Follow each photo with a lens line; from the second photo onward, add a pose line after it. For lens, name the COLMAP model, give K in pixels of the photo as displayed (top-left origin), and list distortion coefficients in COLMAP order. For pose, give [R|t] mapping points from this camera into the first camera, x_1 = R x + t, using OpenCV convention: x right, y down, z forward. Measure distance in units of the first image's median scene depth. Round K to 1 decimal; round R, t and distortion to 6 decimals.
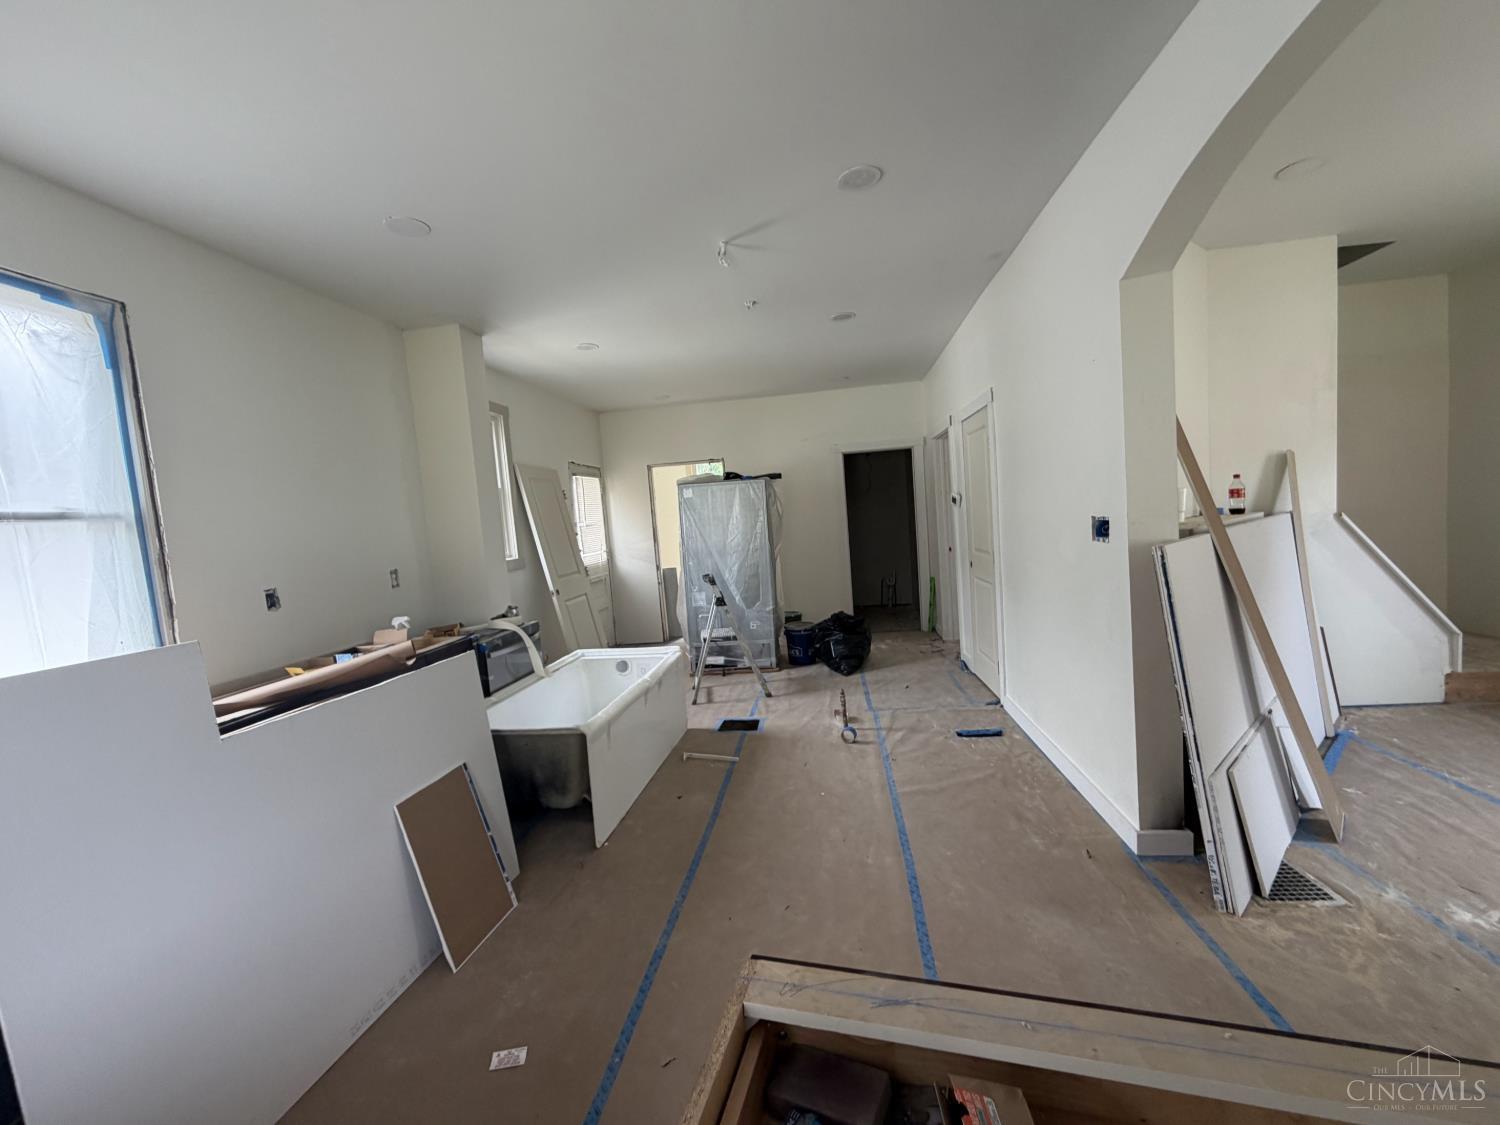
lens RADIAL K [[597.8, 0, 746.3], [0, 597.8, 562.0], [0, 0, 1]] dist [0.001705, -0.000597]
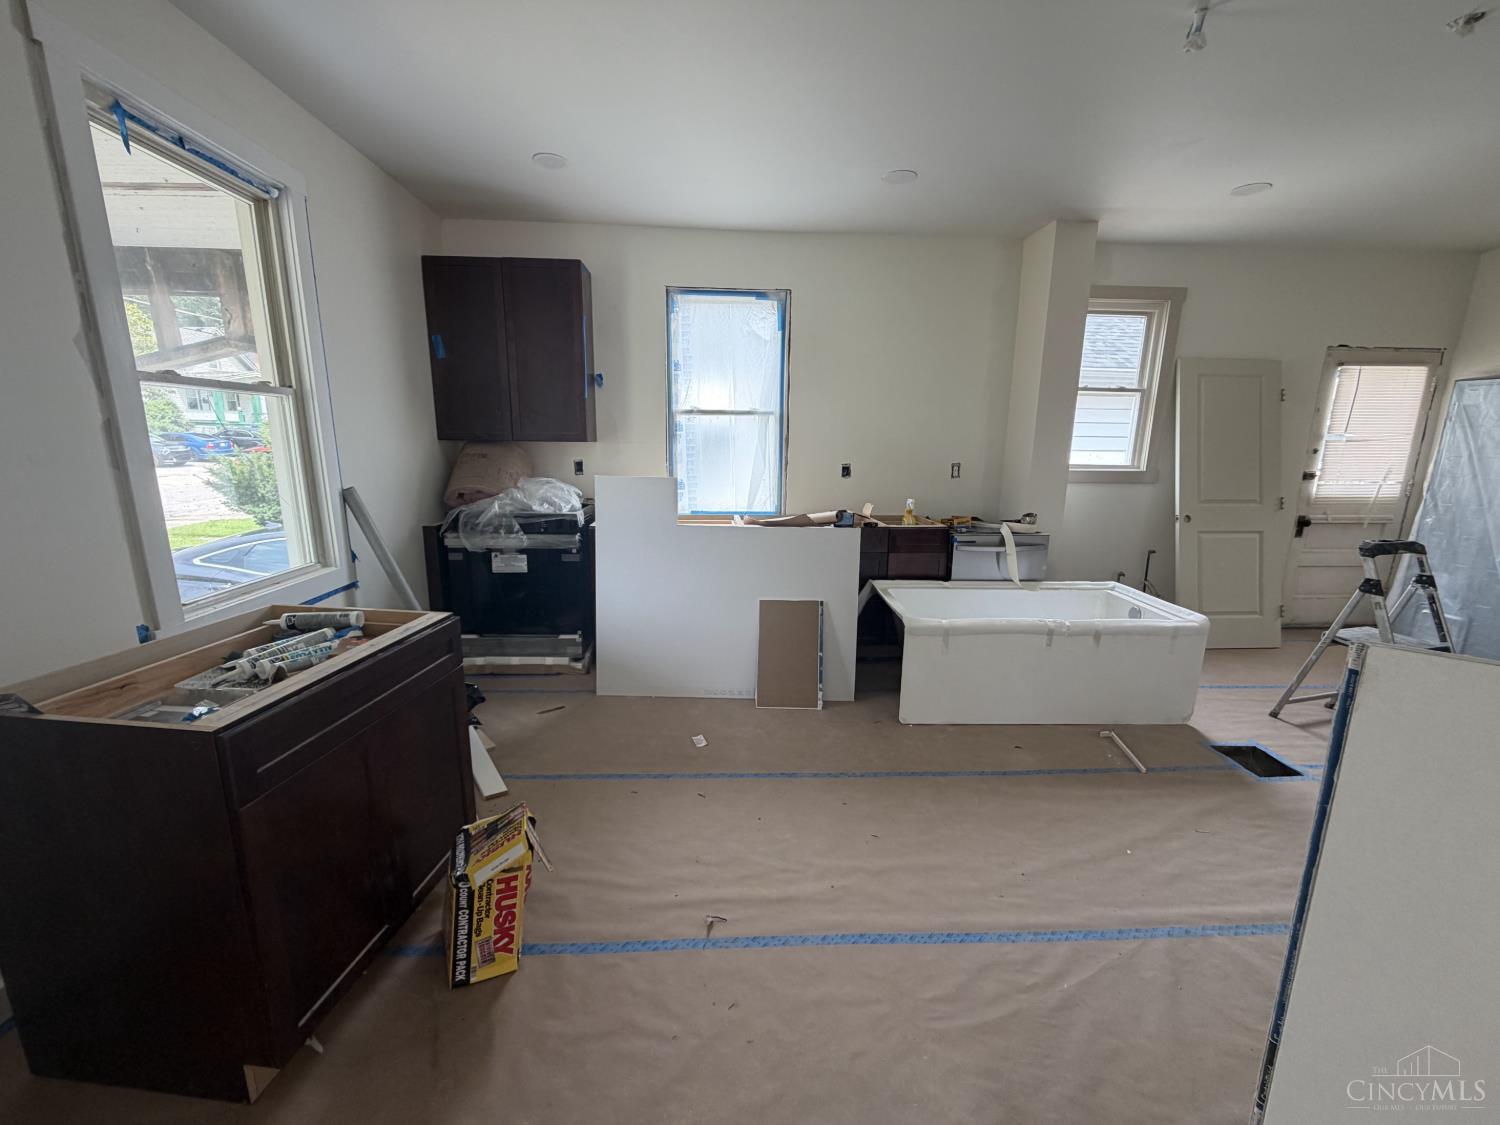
lens RADIAL K [[597.8, 0, 745.1], [0, 597.8, 560.4], [0, 0, 1]] dist [0.001705, -0.000597]
pose [[0.189579, 0.275136, -0.942529, 0.558165], [-0.098361, 0.960429, 0.260577, -0.075417], [0.976926, 0.043308, 0.209139, 0.360154]]
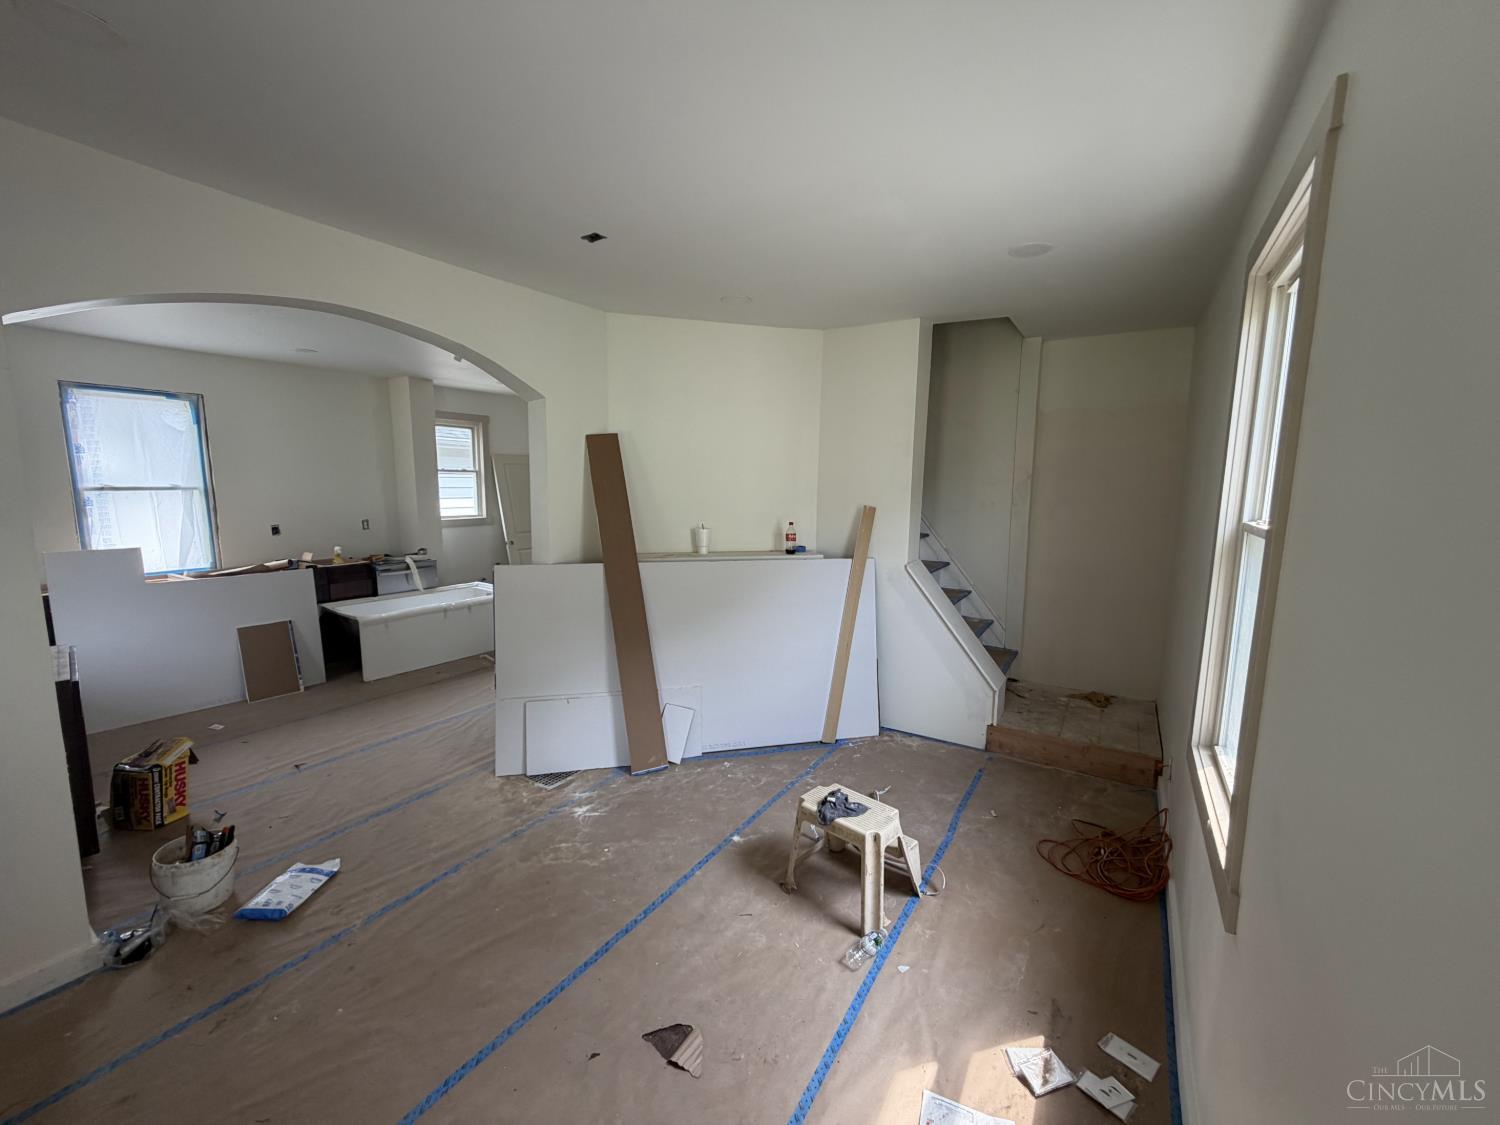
lens RADIAL K [[597.8, 0, 743.2], [0, 597.8, 562.6], [0, 0, 1]] dist [0.001705, -0.000597]
pose [[0.904952, 0.143563, -0.400564, 1.233007], [-0.112053, 0.988541, 0.101145, -0.176895], [0.410495, -0.046647, 0.910669, -0.173922]]
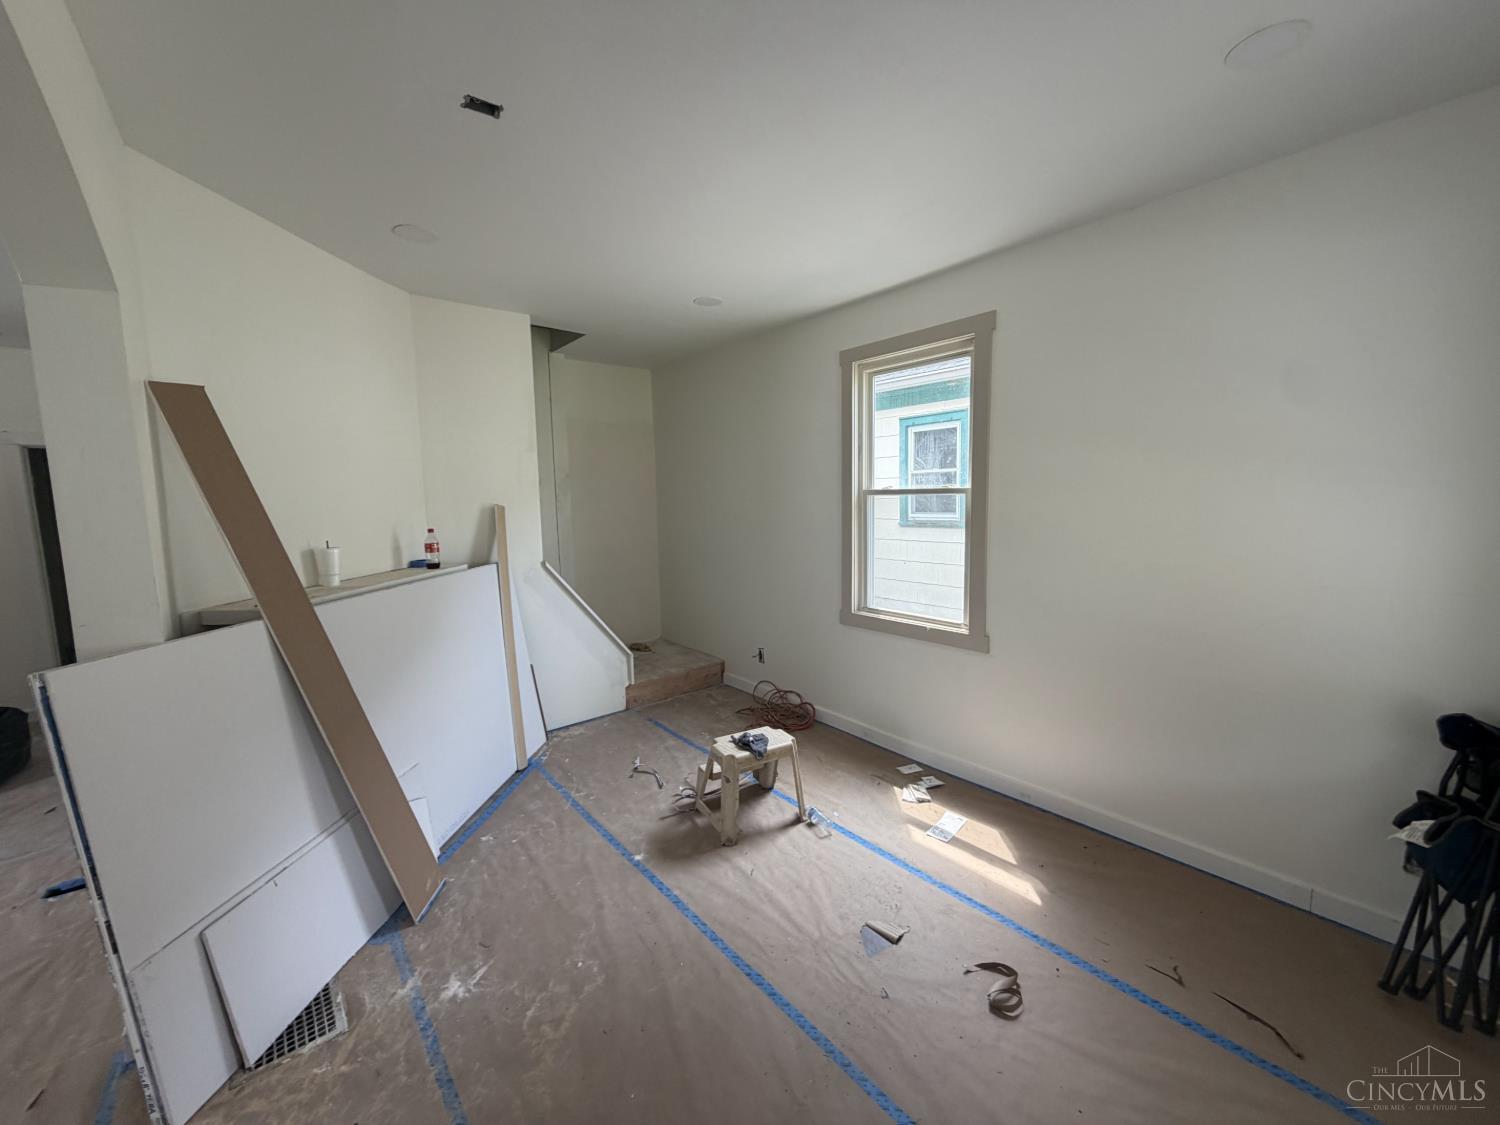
lens RADIAL K [[597.8, 0, 745.0], [0, 597.8, 562.1], [0, 0, 1]] dist [0.001705, -0.000597]
pose [[0.687176, -0.022079, 0.726156, 0.455445], [0.021233, 0.999721, 0.010303, -0.090063], [-0.726181, 0.008338, 0.687453, -0.059010]]
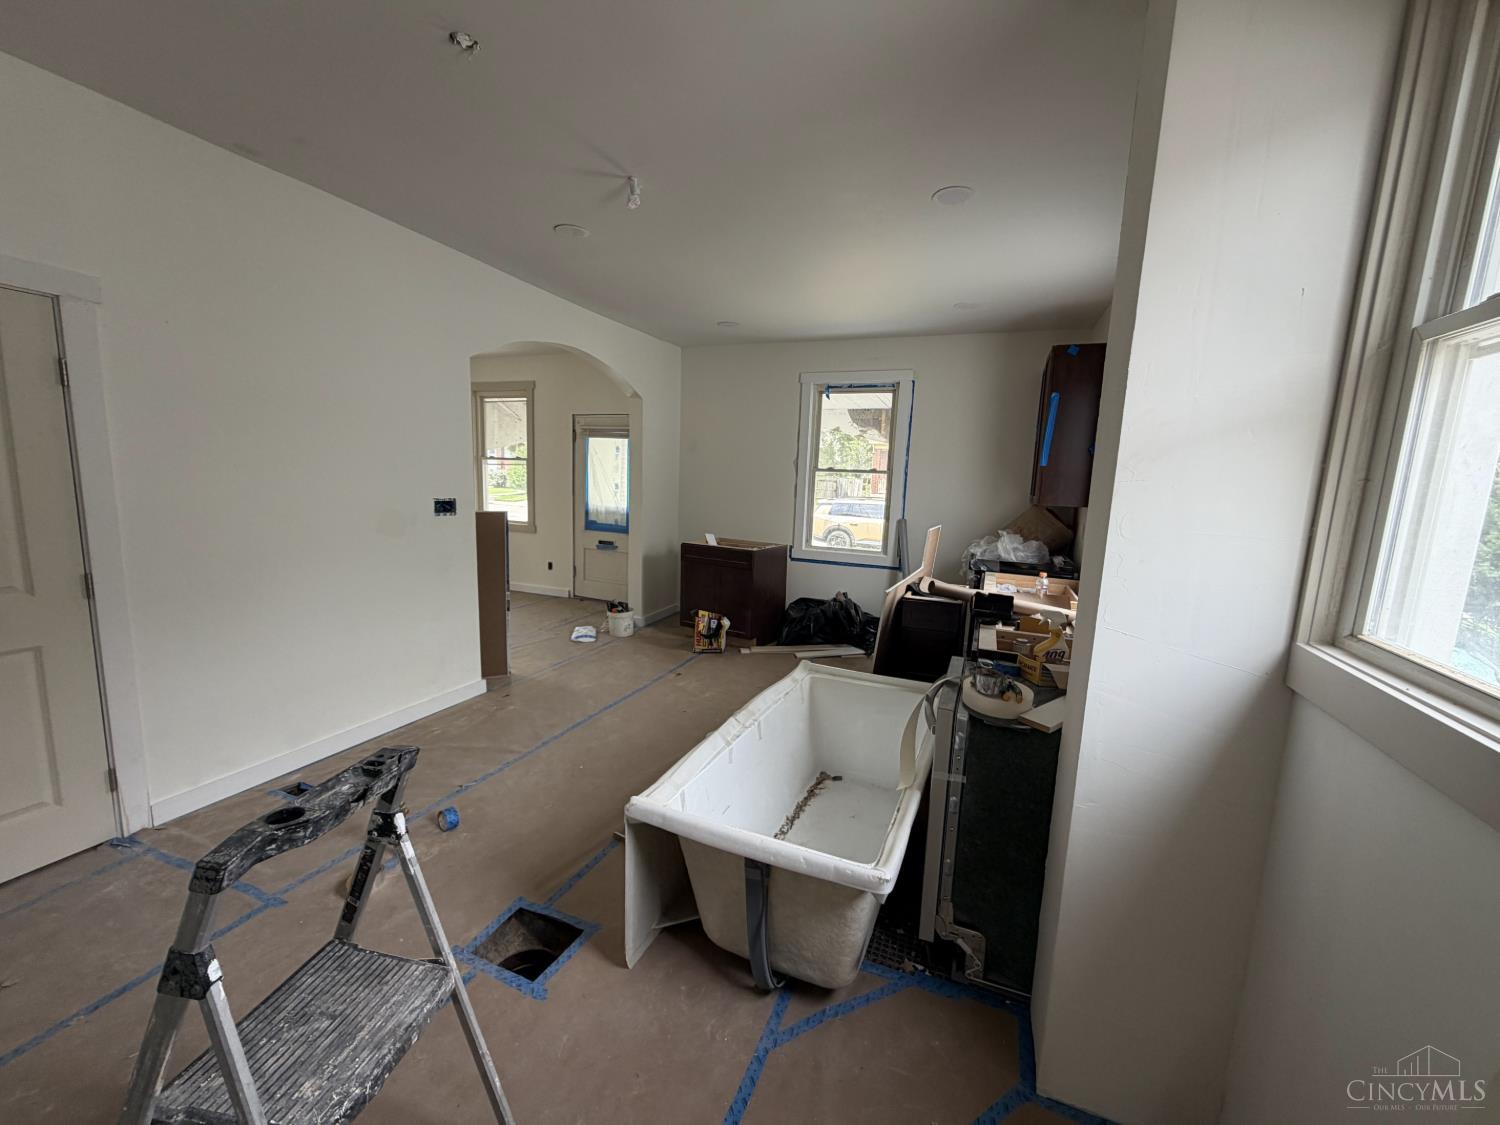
lens RADIAL K [[597.8, 0, 745.7], [0, 597.8, 566.7], [0, 0, 1]] dist [0.001705, -0.000597]
pose [[-0.966504, 0.000139, 0.256651, -0.367139], [0.053186, 0.978401, 0.199758, -0.122514], [-0.251080, 0.206717, -0.945636, 1.658476]]
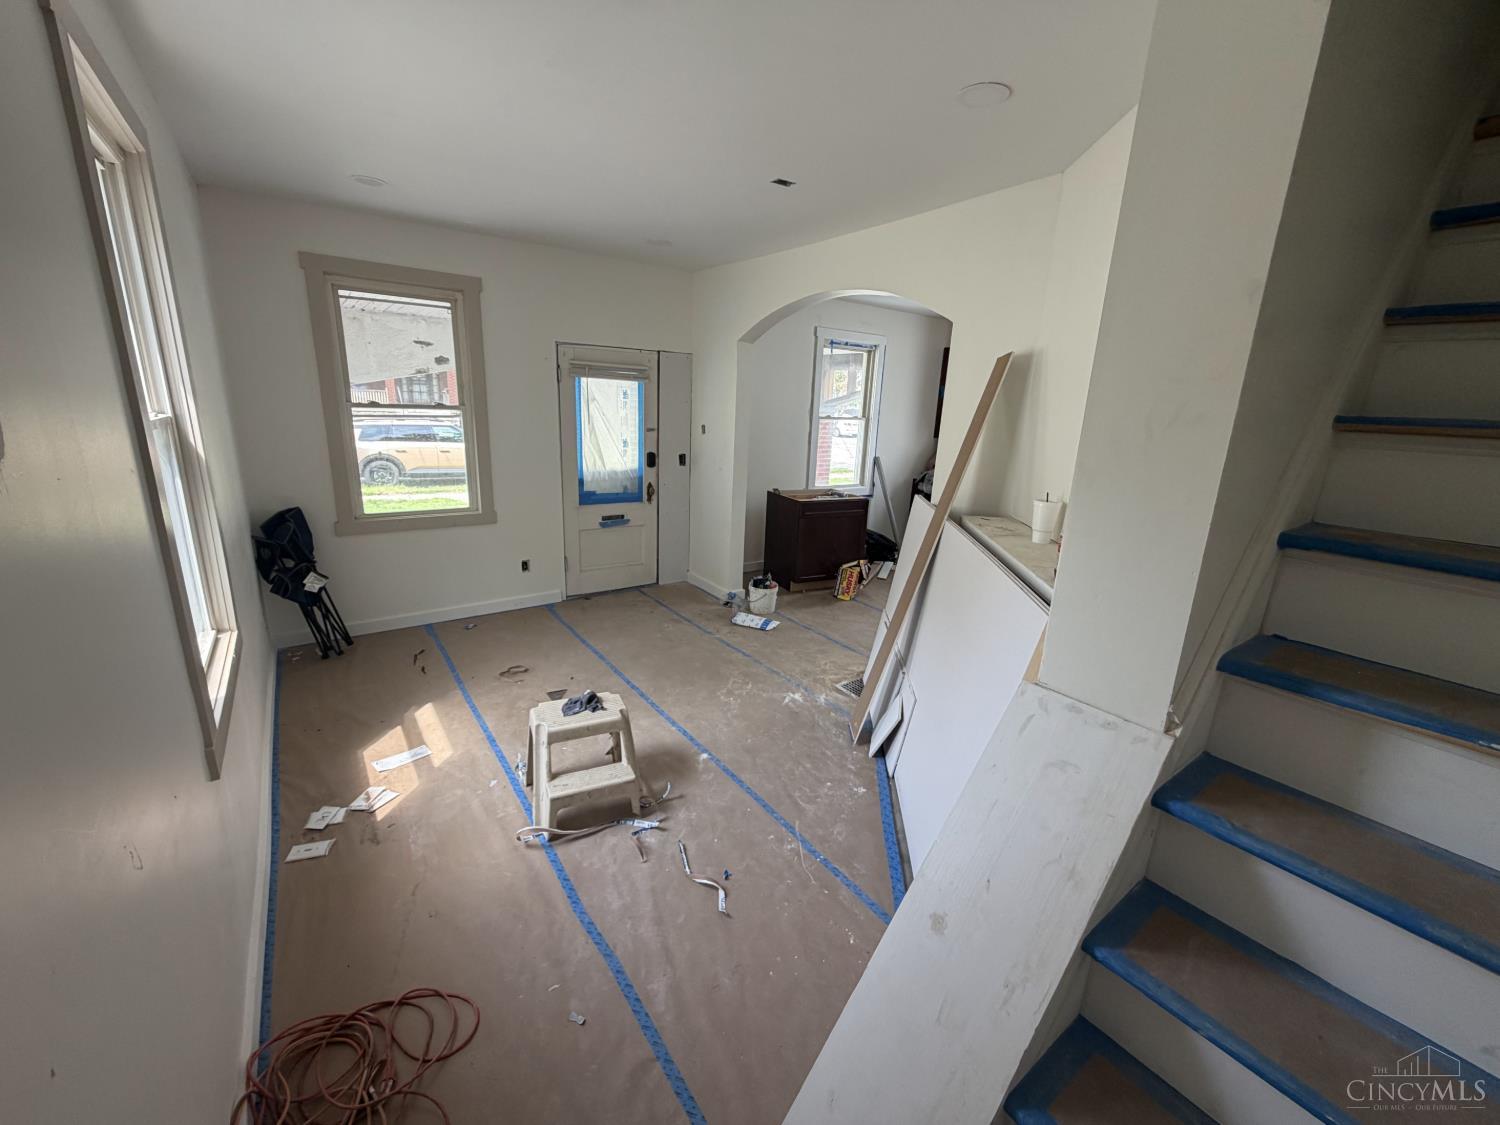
lens RADIAL K [[597.8, 0, 746.7], [0, 597.8, 563.1], [0, 0, 1]] dist [0.001705, -0.000597]
pose [[-0.721755, 0.225043, -0.654542, 1.413314], [-0.036142, 0.932123, 0.360334, -0.290086], [0.691204, 0.283730, -0.664631, 1.165484]]
